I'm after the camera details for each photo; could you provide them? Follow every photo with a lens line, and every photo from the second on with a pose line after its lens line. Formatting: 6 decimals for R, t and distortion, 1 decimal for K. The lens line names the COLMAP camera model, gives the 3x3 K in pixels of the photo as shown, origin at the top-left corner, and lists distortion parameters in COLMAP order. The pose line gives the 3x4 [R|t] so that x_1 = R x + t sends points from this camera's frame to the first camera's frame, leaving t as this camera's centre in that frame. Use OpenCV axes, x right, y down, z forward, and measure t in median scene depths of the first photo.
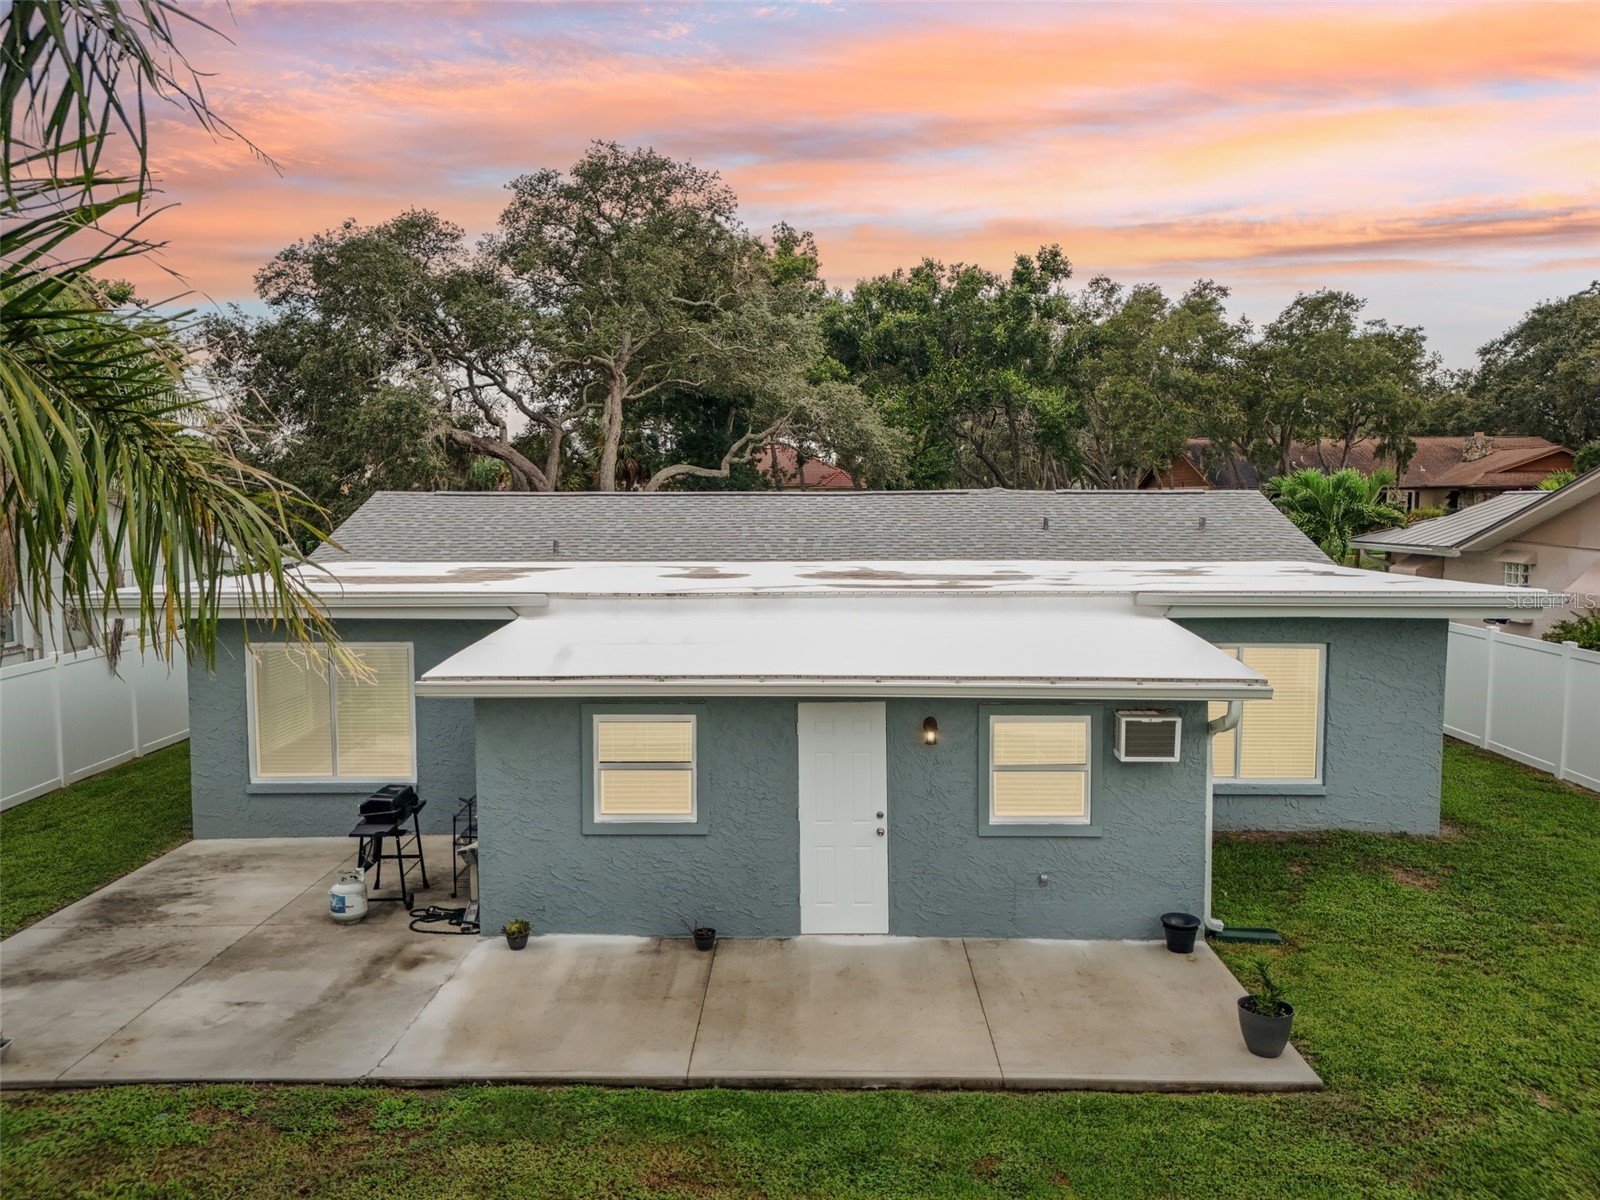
lens RADIAL K [[1216.9, 0, 800.0], [0, 1216.9, 600.0], [0, 0, 1]] dist [0.081507, -0.098291]
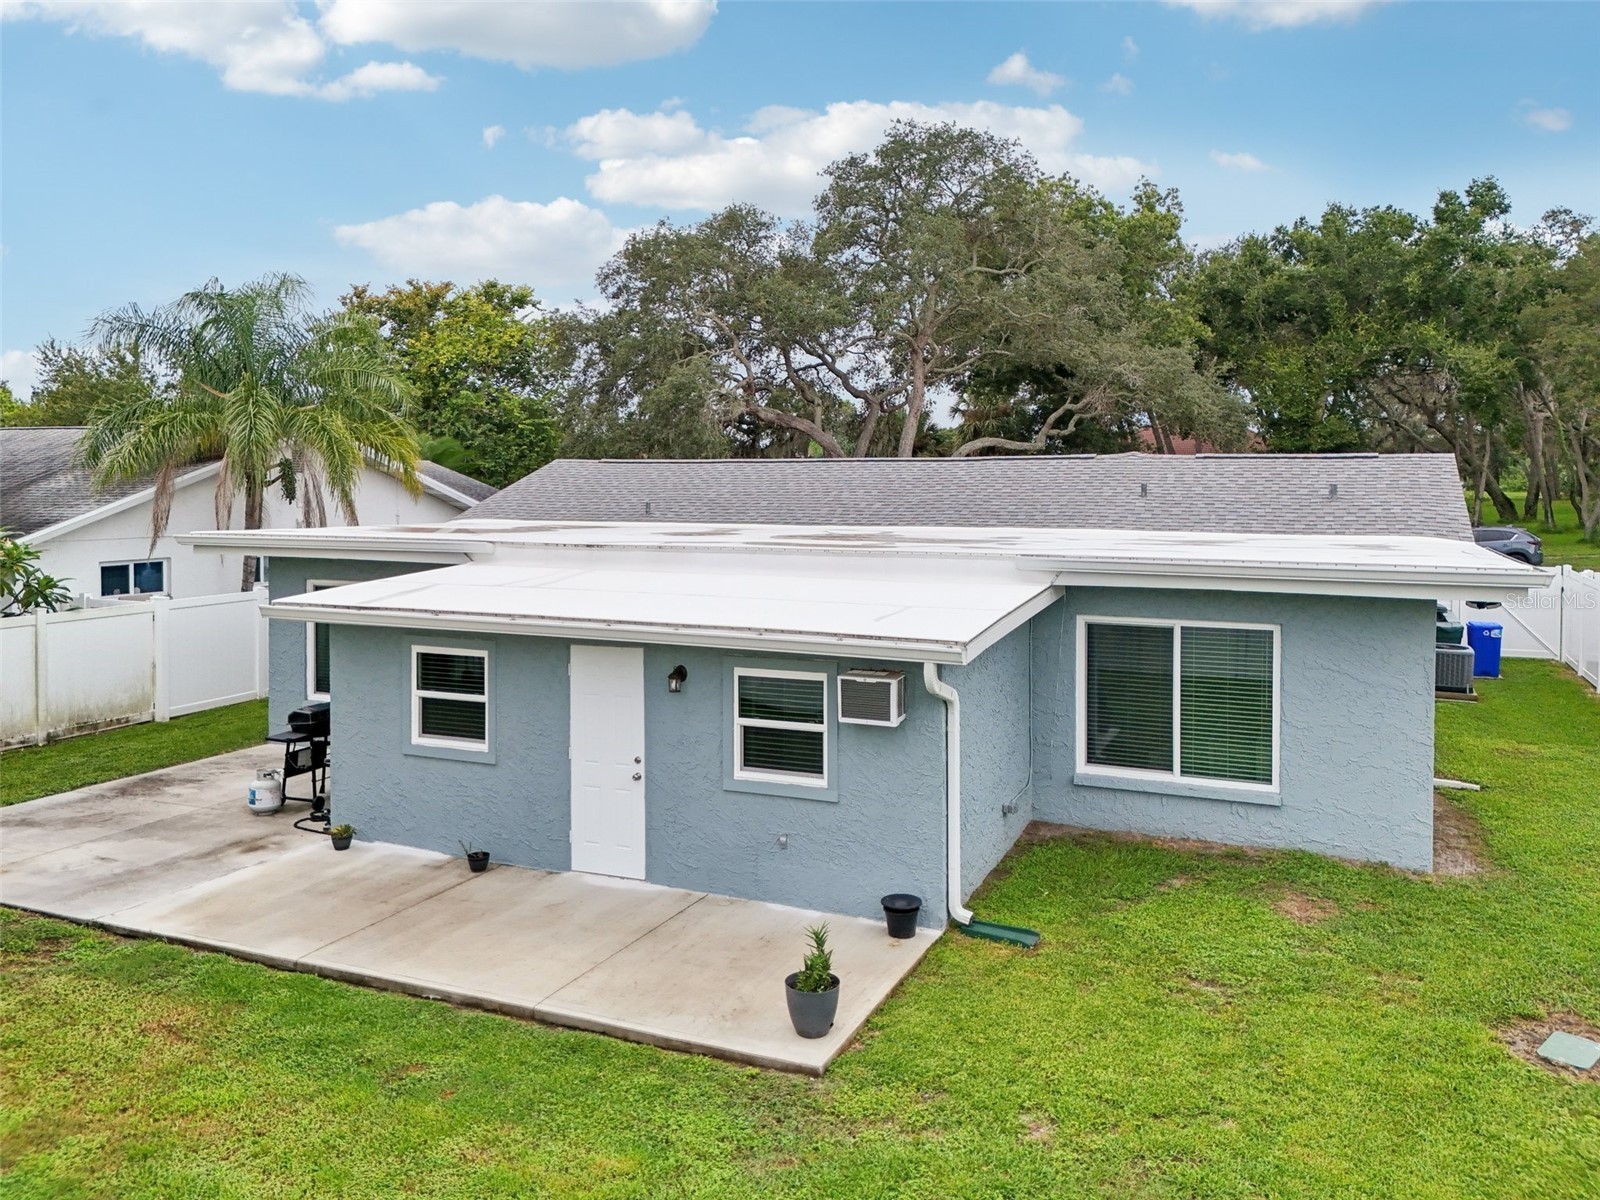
lens RADIAL K [[1273.4, 0, 796.9], [0, 1273.4, 508.2], [0, 0, 1]] dist [0.078690, -0.097085]
pose [[0.916766, 0.012833, -0.399218, 0.564881], [-0.037544, 0.997827, -0.054141, 0.018455], [0.397656, 0.064623, 0.915256, 0.061098]]
